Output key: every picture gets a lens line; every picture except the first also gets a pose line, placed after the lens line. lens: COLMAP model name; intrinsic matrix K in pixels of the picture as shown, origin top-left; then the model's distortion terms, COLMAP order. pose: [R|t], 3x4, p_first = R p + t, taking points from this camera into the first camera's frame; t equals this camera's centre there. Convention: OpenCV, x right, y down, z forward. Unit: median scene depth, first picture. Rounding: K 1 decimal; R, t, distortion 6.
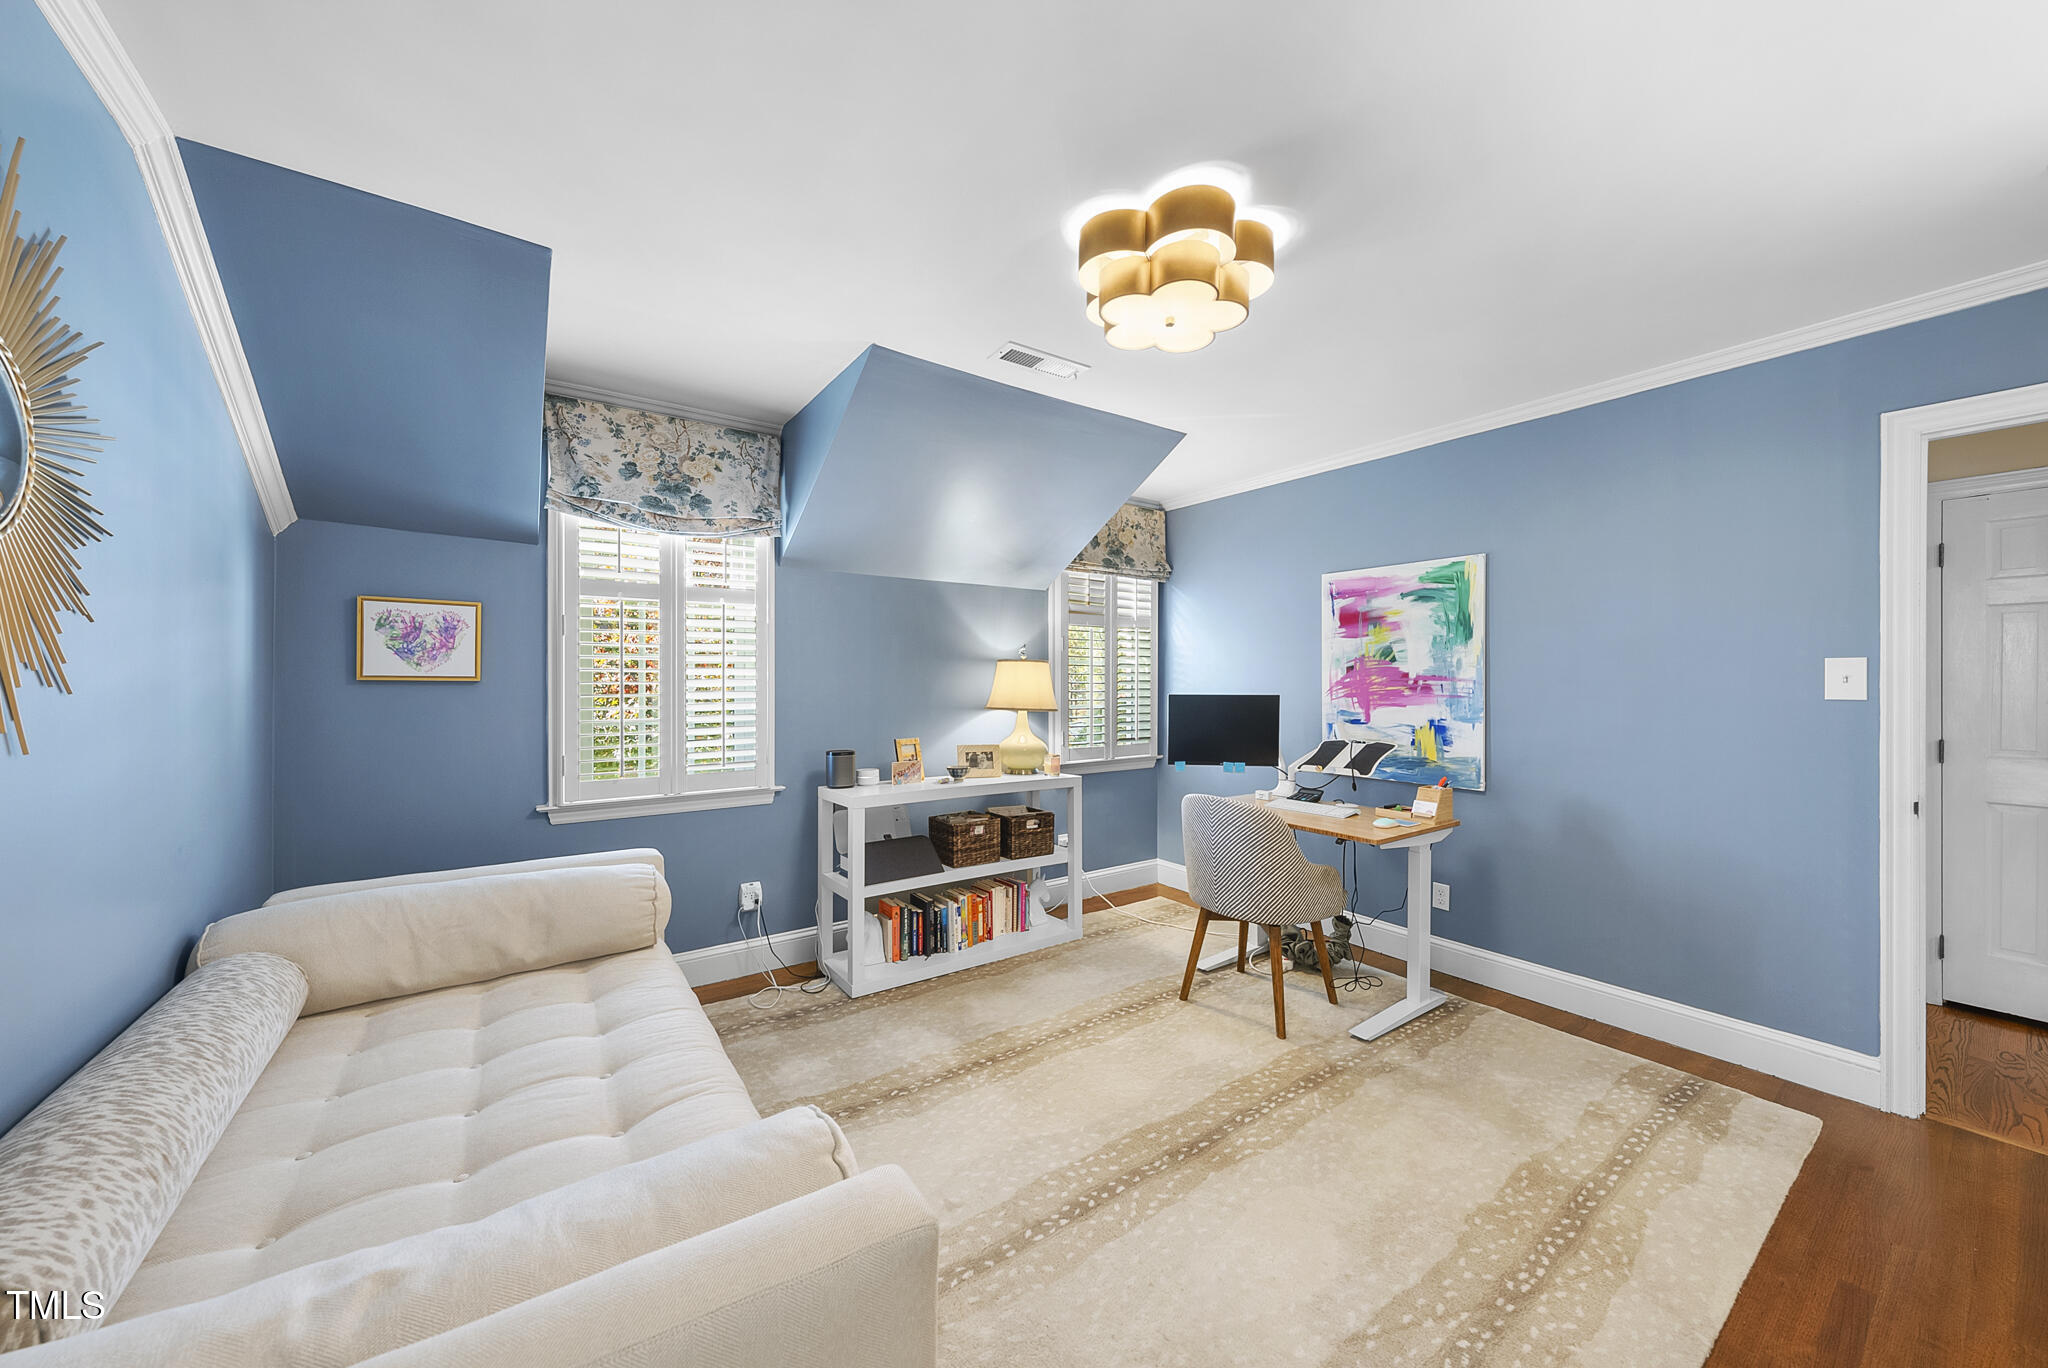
lens RADIAL K [[756.3, 0, 1024.0], [0, 756.3, 684.0], [0, 0, 1]] dist [-0.002171, -0.000116]
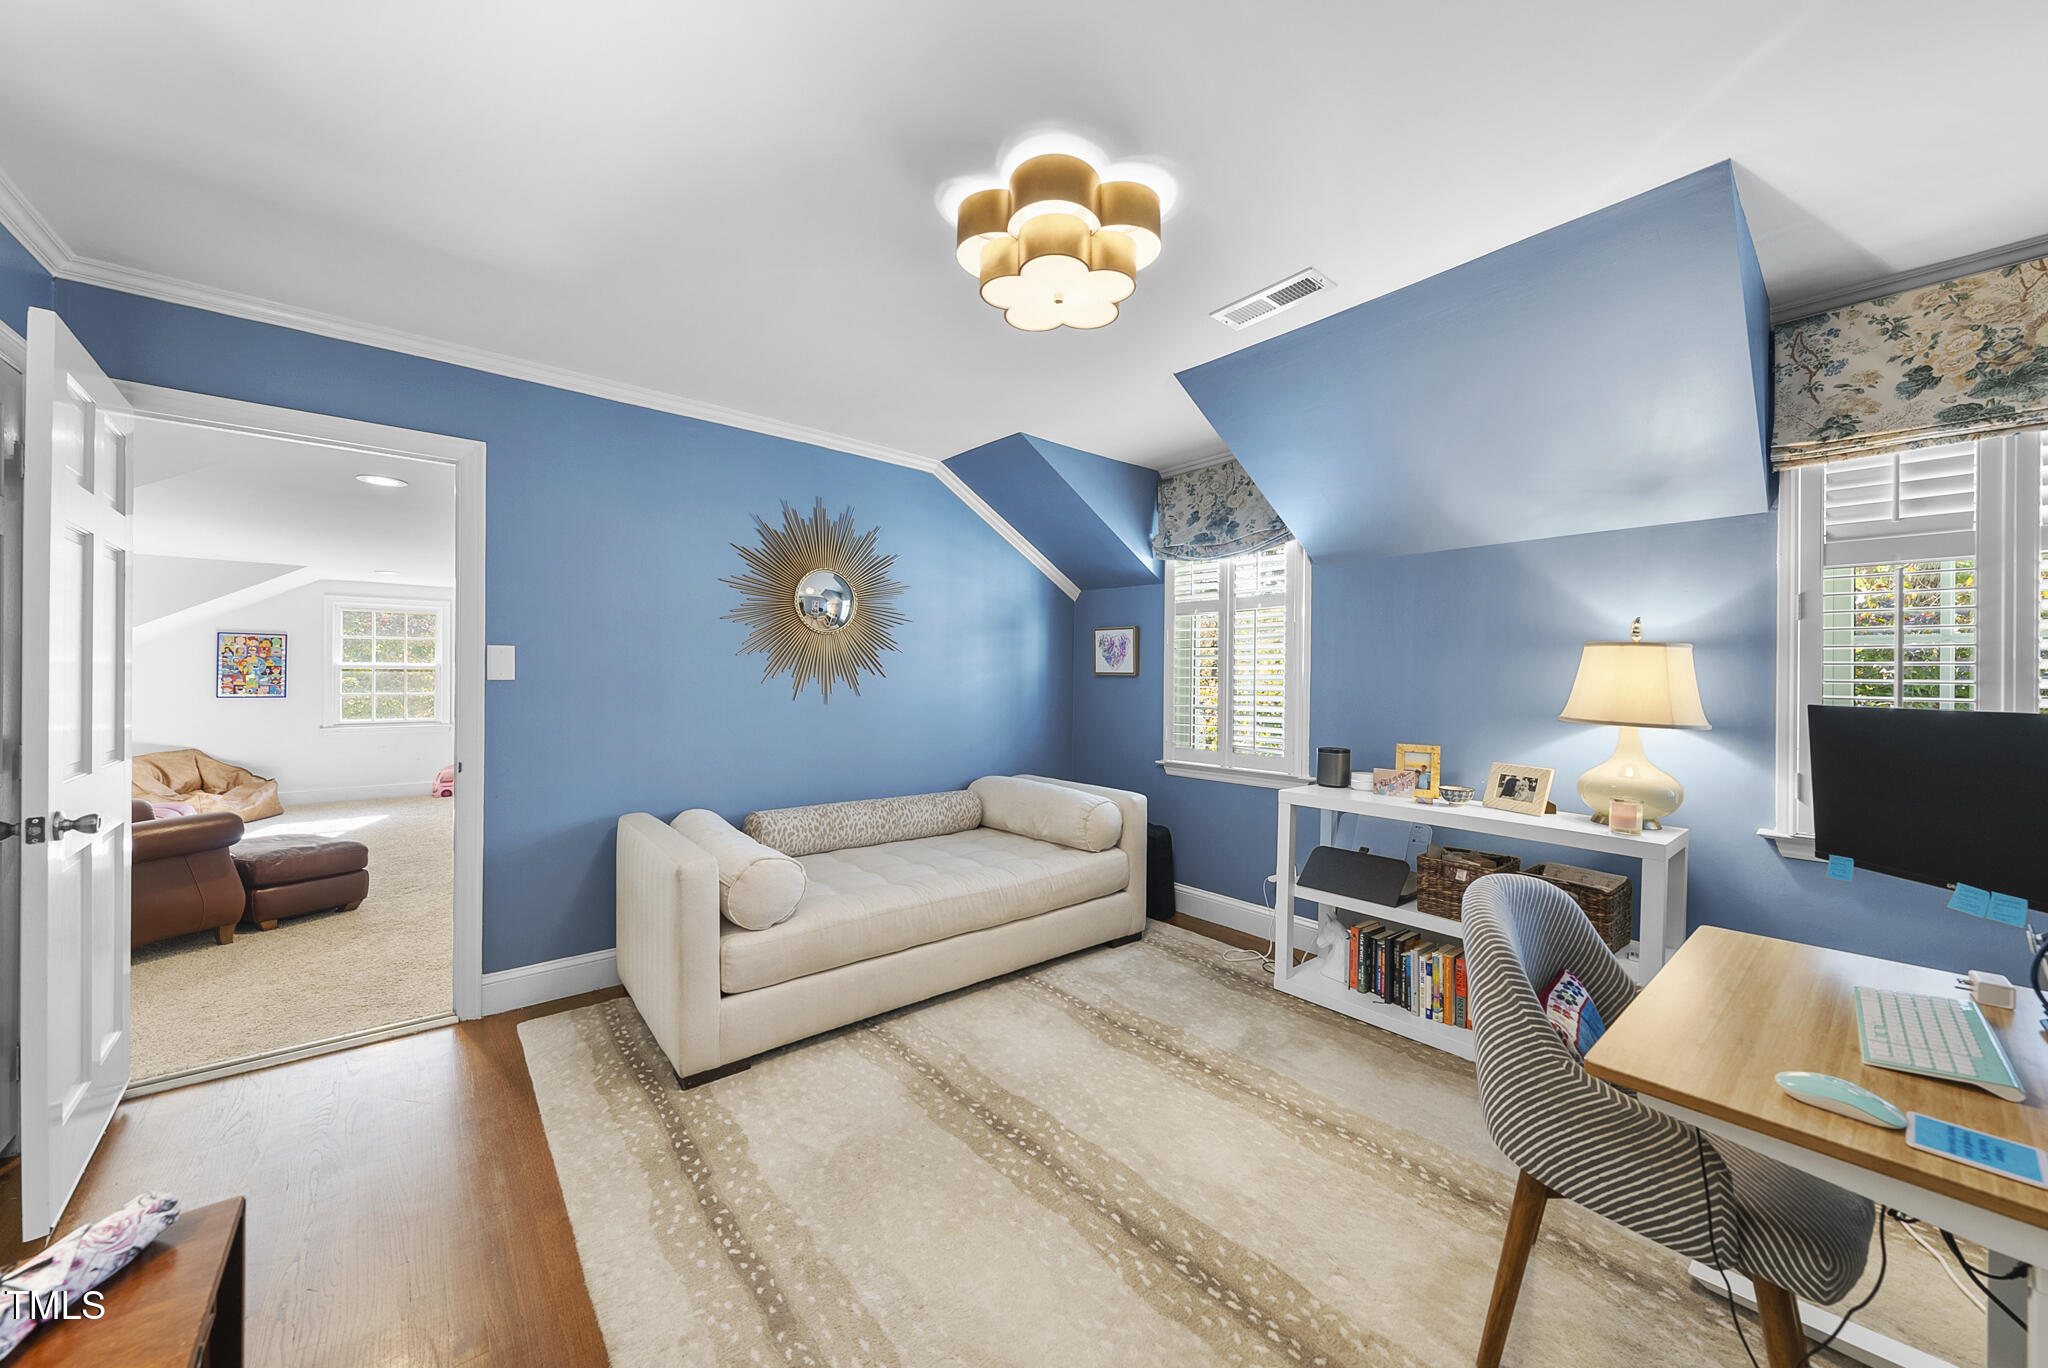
lens RADIAL K [[744.4, 0, 996.4], [0, 744.4, 678.6], [0, 0, 1]] dist [-0.000962, 0.013716]
pose [[0.043864, 0.003384, -0.999032, 0.772147], [-0.008943, 0.999956, 0.002994, 0.000453], [0.998997, 0.008803, 0.043892, 0.593296]]
